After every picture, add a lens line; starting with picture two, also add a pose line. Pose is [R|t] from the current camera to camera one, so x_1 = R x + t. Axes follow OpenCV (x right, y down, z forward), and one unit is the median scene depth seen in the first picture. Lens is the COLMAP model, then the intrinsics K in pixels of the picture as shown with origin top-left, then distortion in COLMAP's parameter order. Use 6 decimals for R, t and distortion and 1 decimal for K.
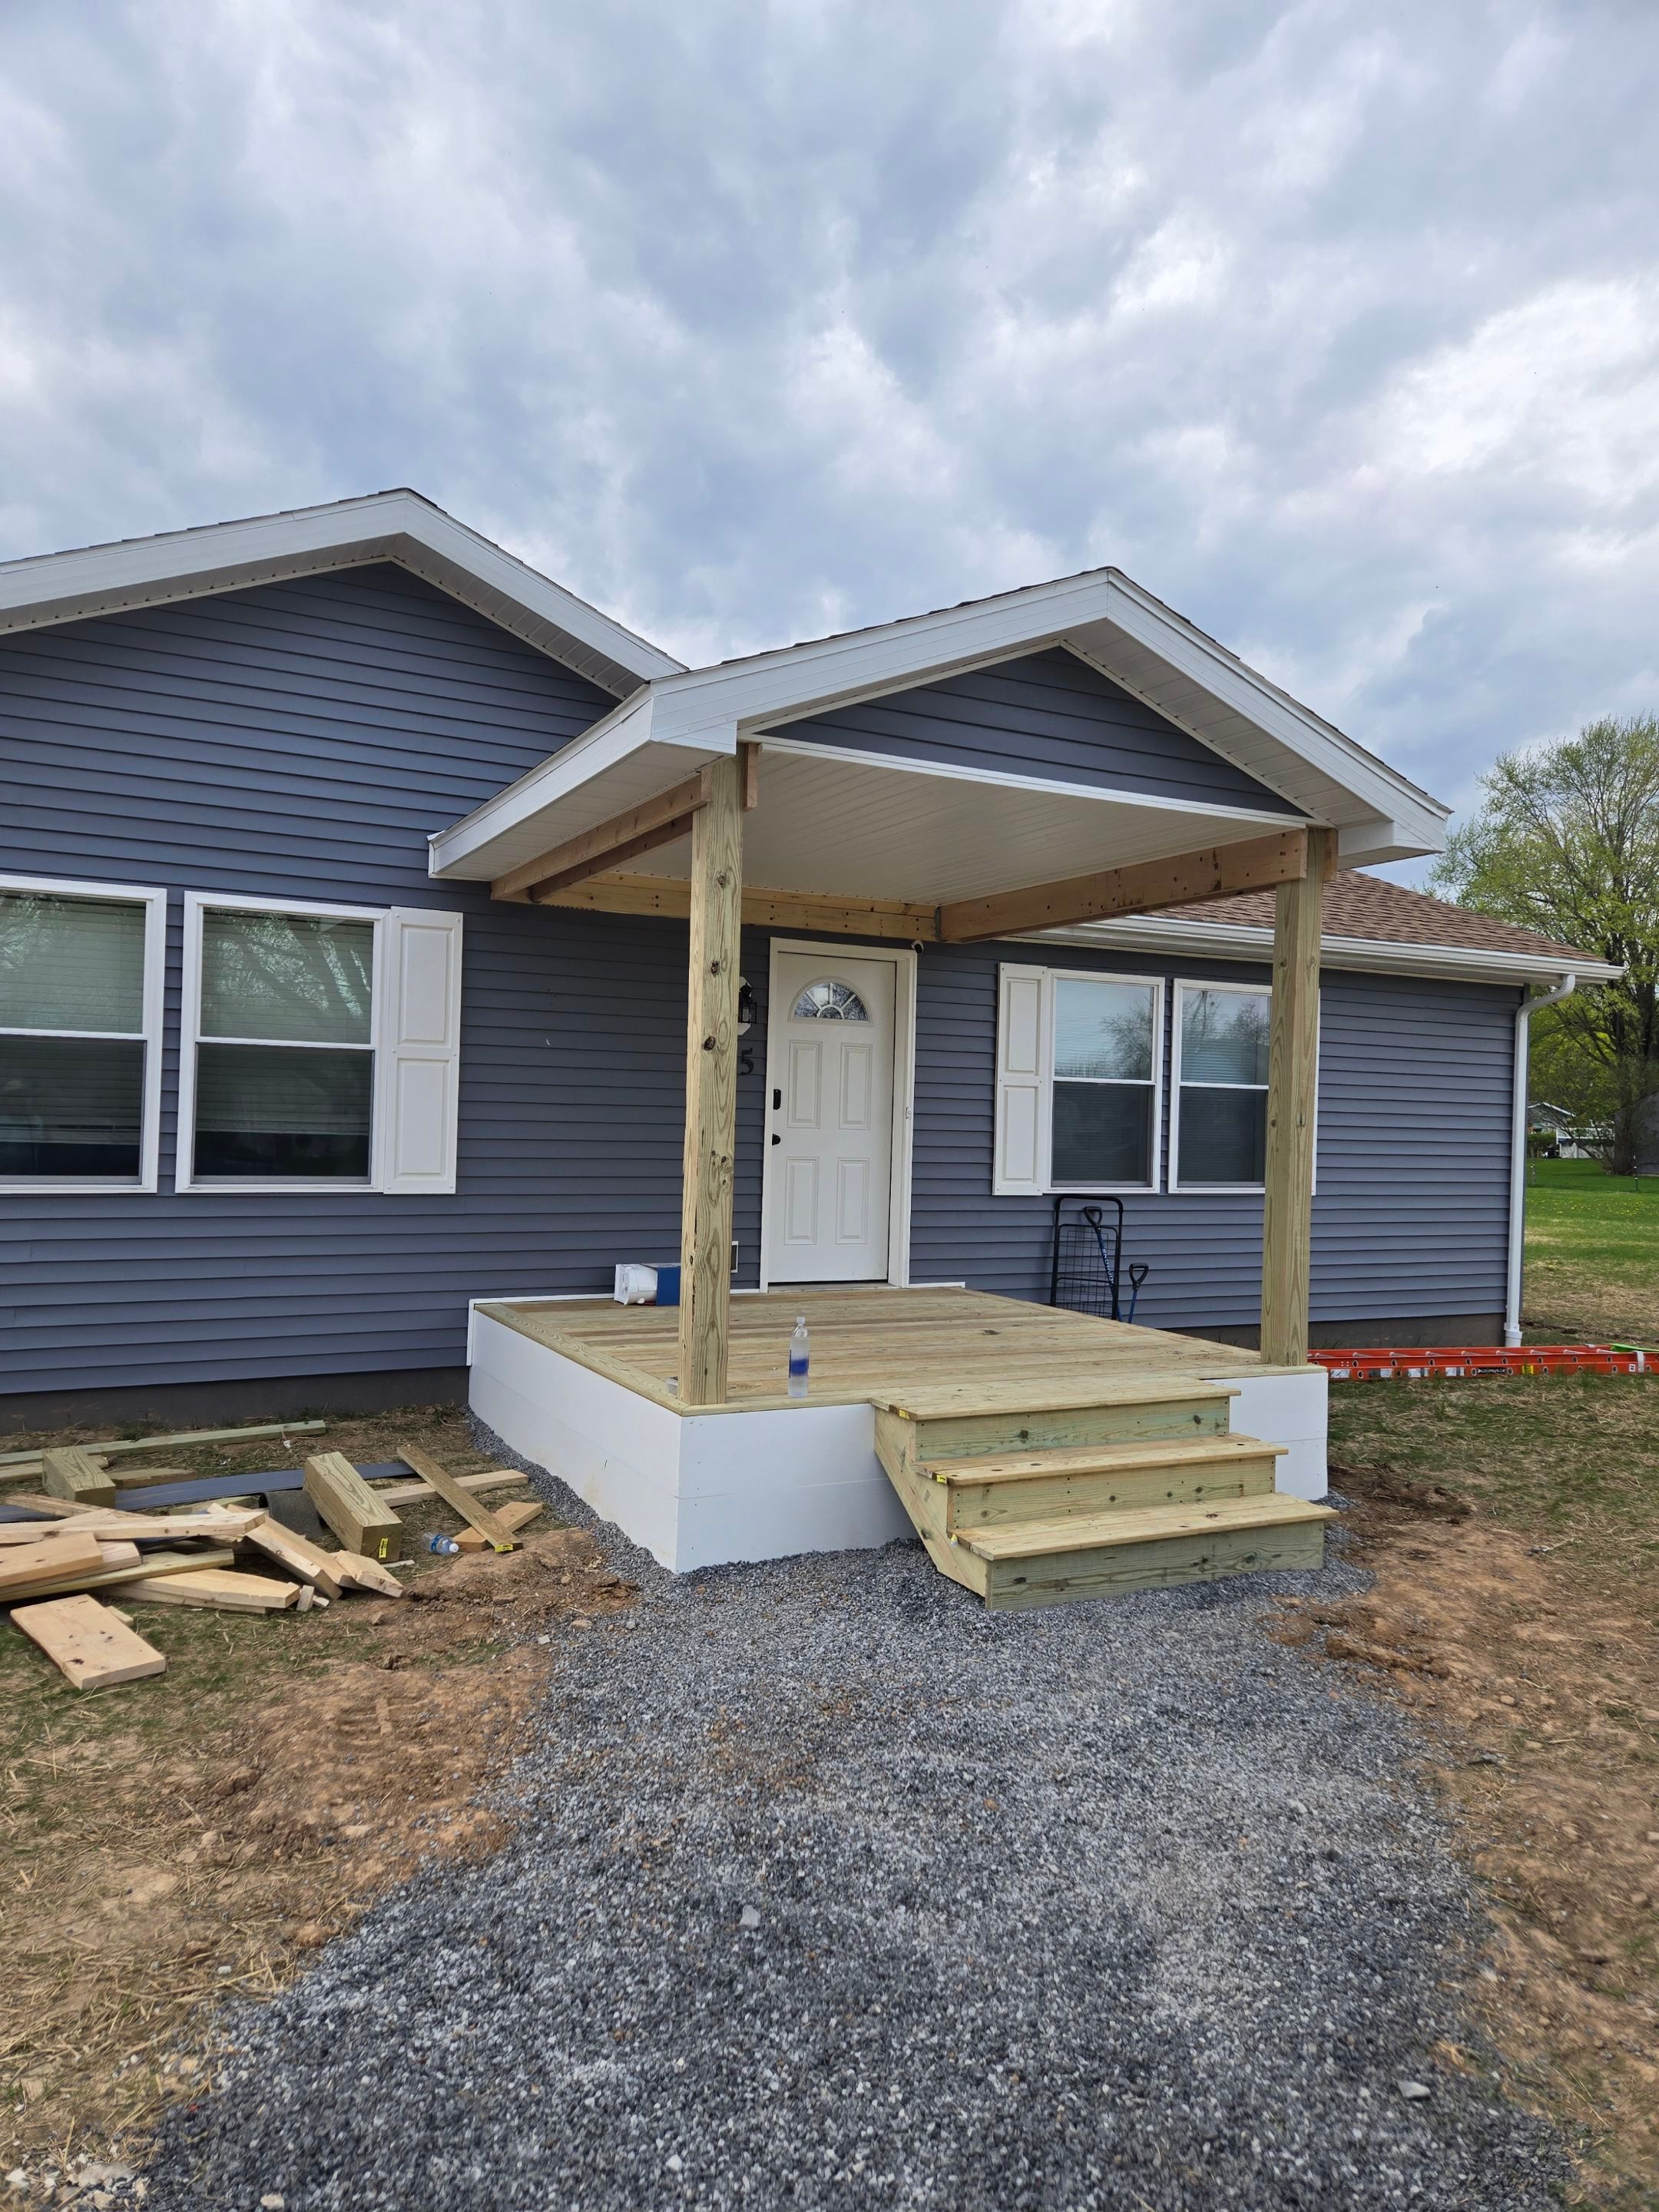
lens RADIAL K [[1467.5, 0, 829.5], [0, 1467.5, 1106.0], [0, 0, 1]] dist [0.047430, -0.002814]
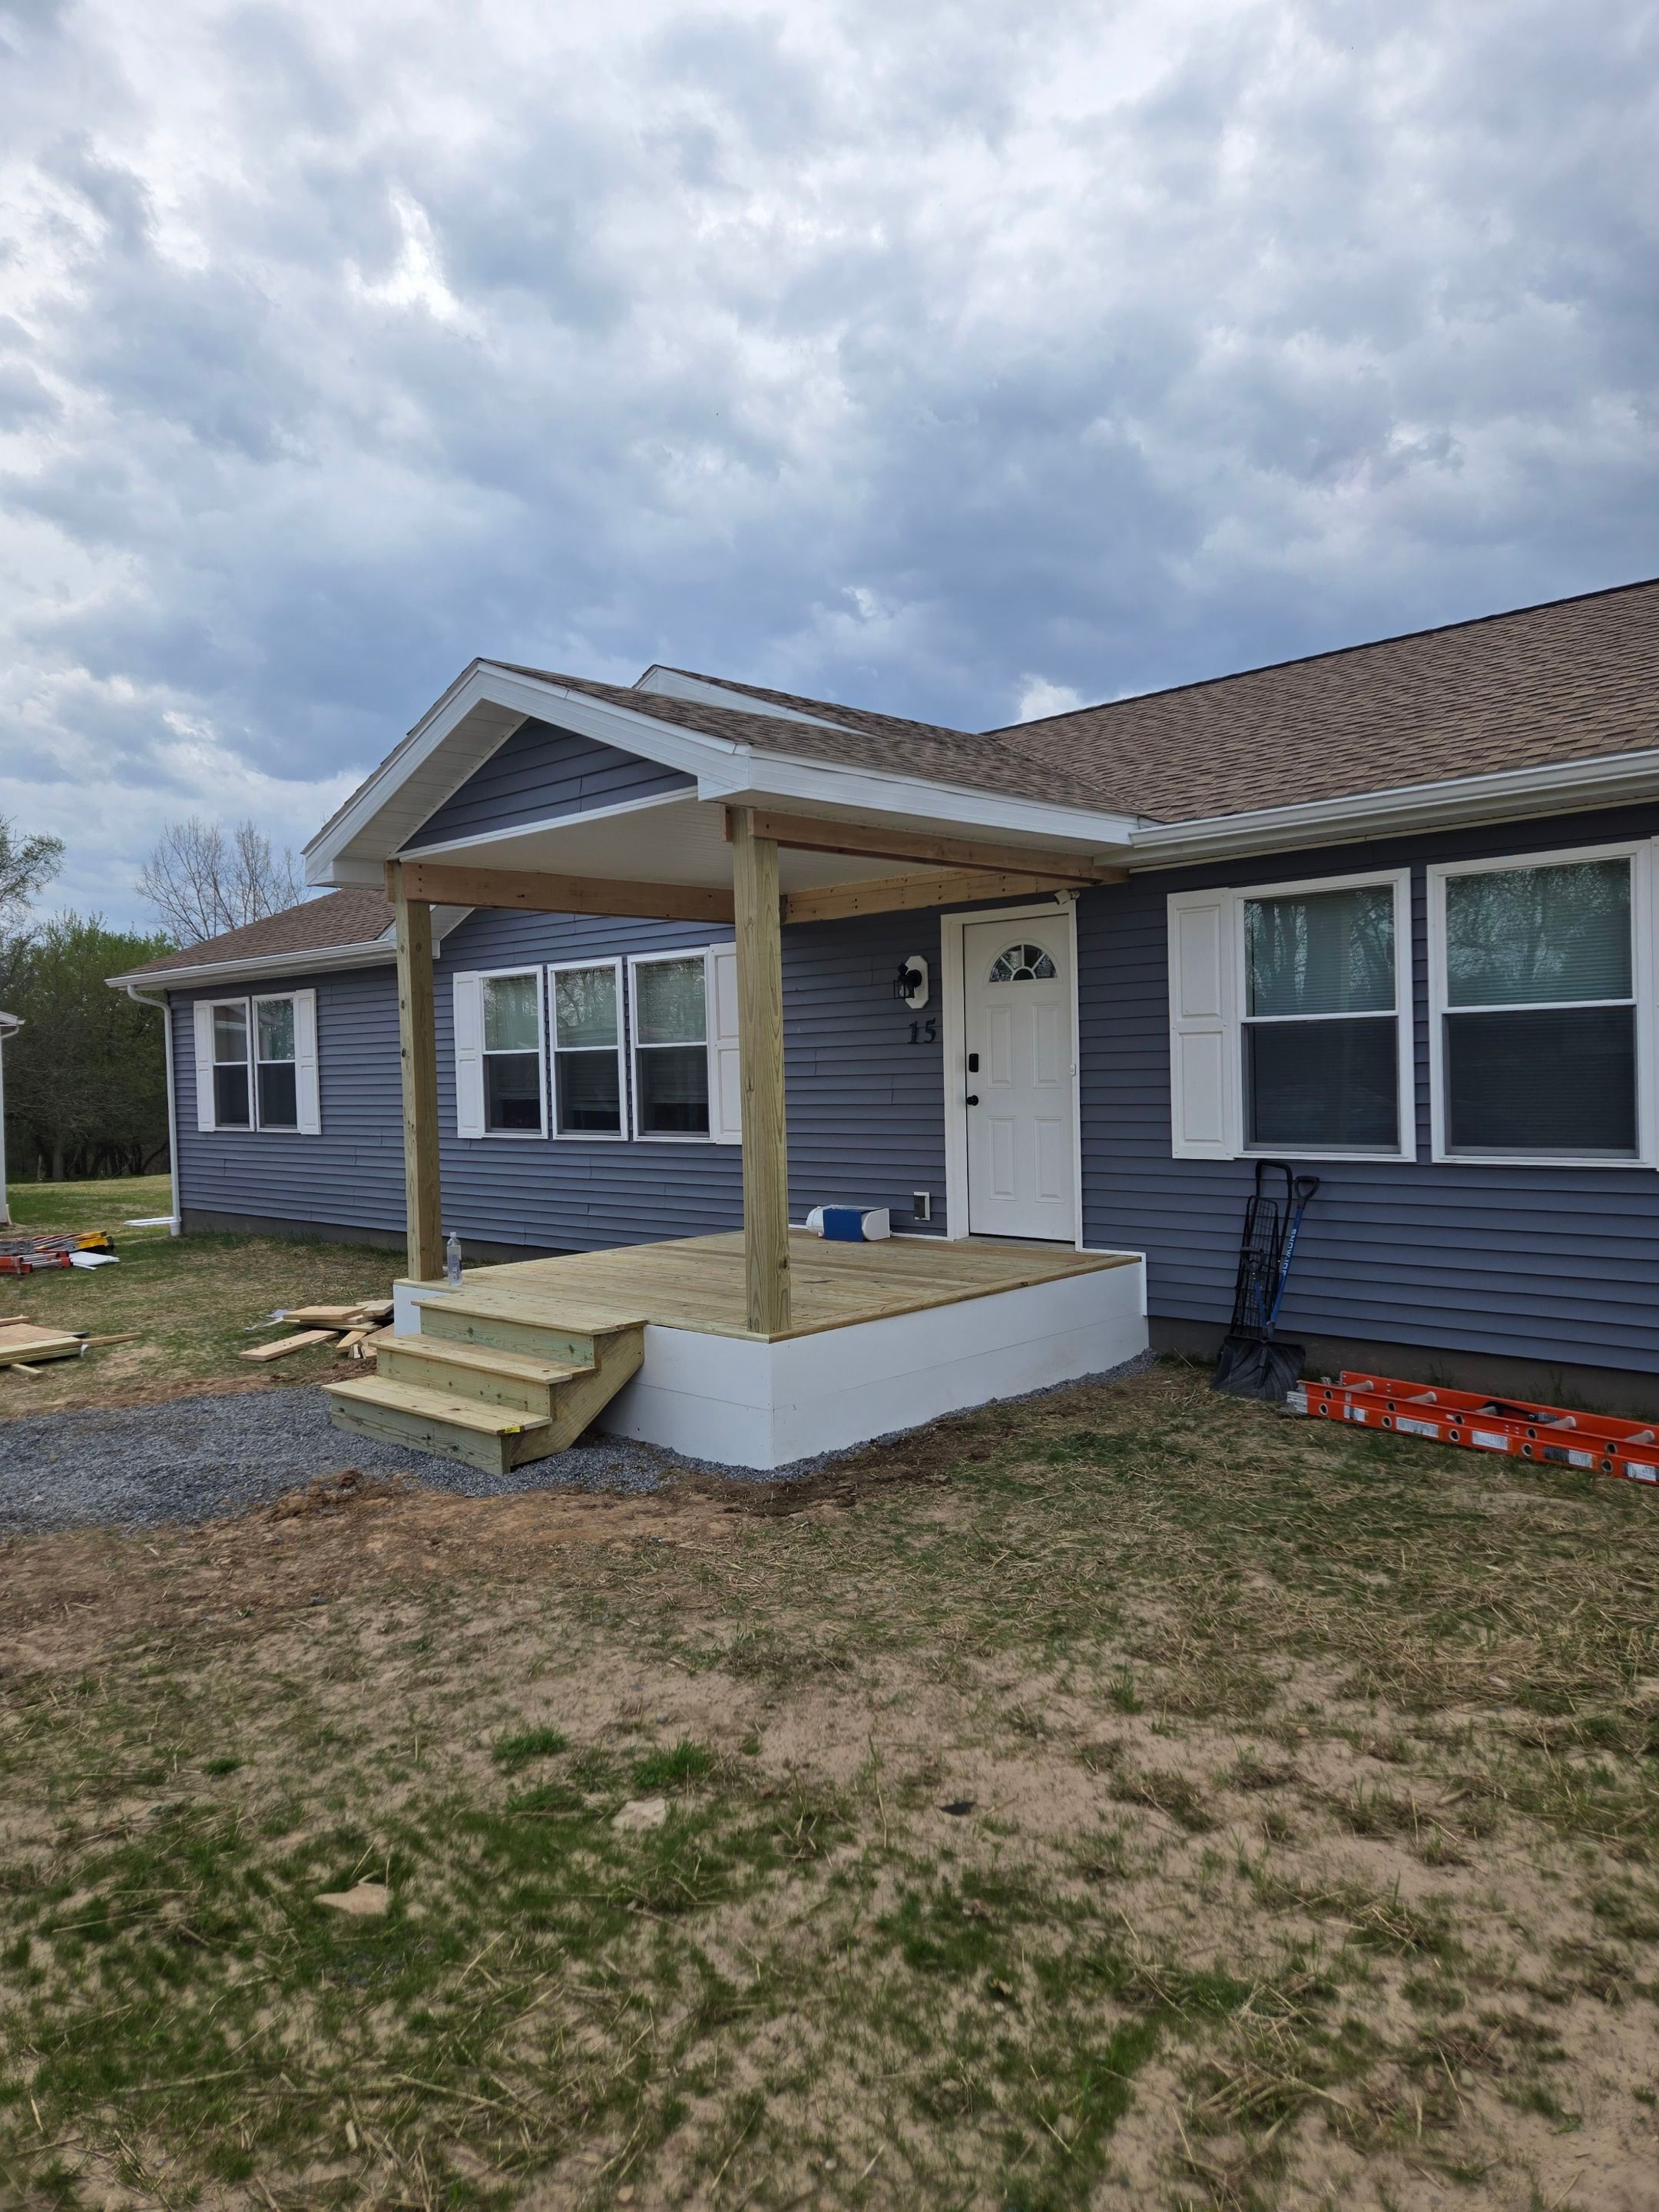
lens RADIAL K [[1467.5, 0, 829.5], [0, 1467.5, 1106.0], [0, 0, 1]] dist [0.047430, -0.002814]
pose [[0.321531, -0.018244, -0.946723, 0.962686], [0.030900, 0.999484, -0.008767, 0.033424], [0.946395, -0.026435, 0.321928, 0.569193]]
